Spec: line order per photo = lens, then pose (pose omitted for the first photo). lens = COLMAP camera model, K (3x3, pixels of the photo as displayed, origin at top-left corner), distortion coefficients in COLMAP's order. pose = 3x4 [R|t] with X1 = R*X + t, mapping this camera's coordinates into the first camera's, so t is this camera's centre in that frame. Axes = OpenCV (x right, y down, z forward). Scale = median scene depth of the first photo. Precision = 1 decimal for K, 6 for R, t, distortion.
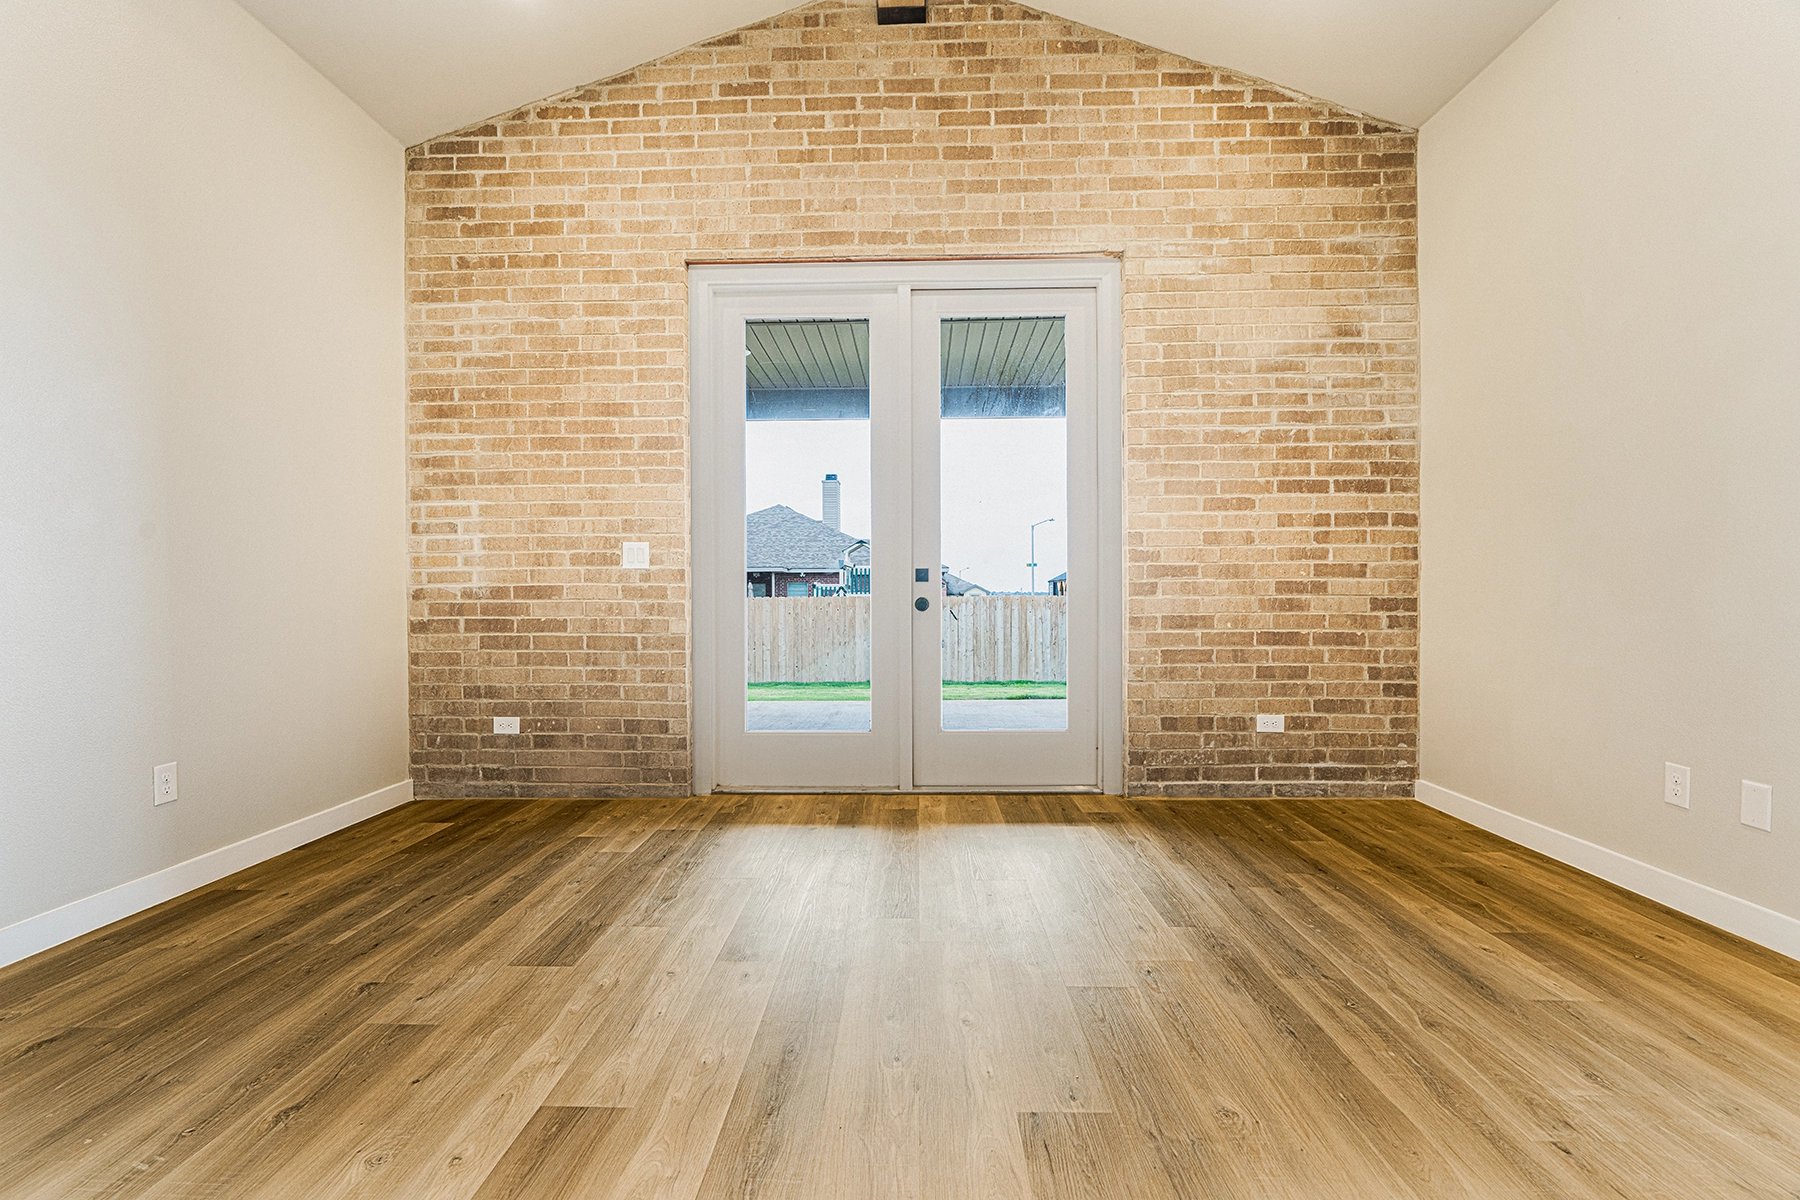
lens RADIAL K [[826.7, 0, 899.4], [0, 826.7, 599.4], [0, 0, 1]] dist [-0.002260, 0.000496]
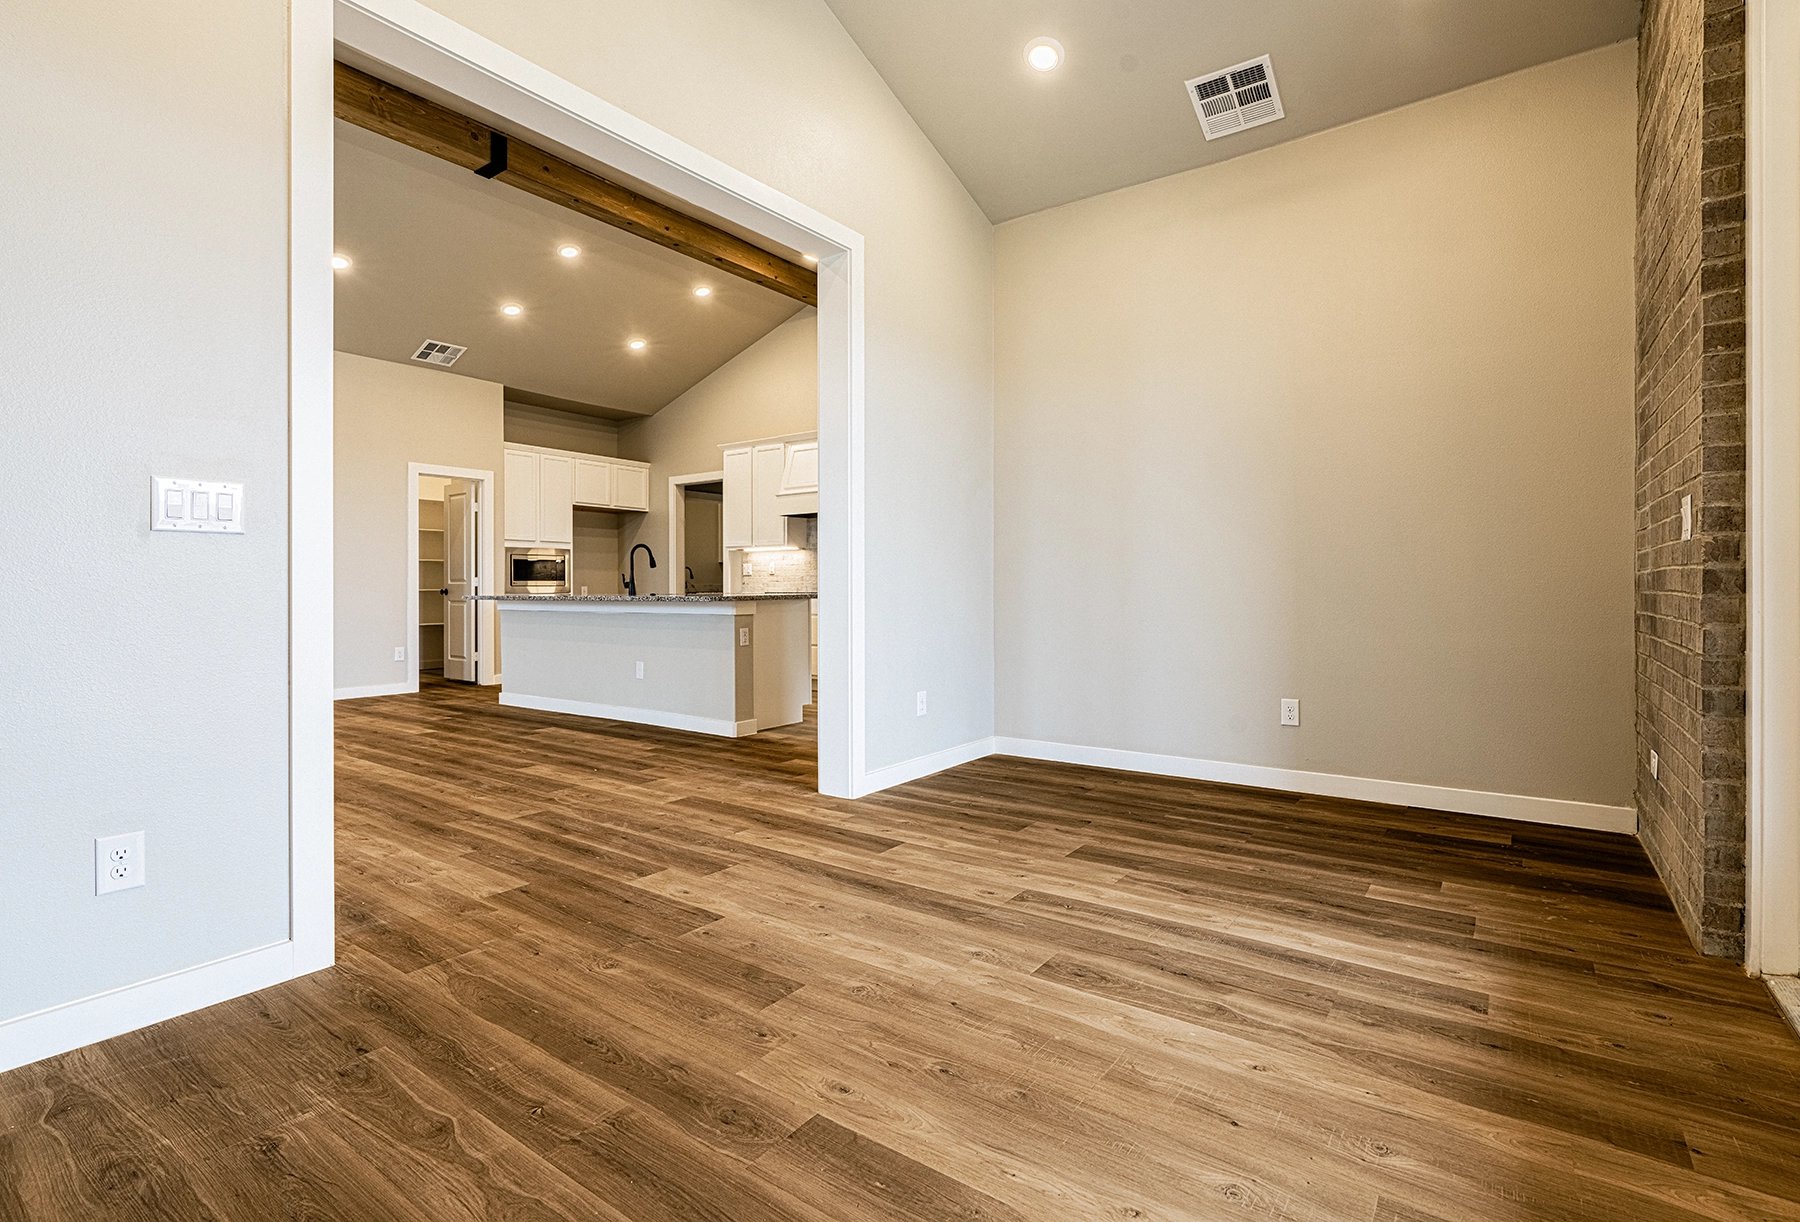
lens RADIAL K [[817.4, 0, 904.2], [0, 817.4, 595.5], [0, 0, 1]] dist [-0.001356, -0.000385]
pose [[-0.568724, 0.013737, -0.822414, 0.900270], [0.002689, 0.999886, 0.014842, -0.016922], [0.822524, 0.006230, -0.568696, 1.585349]]
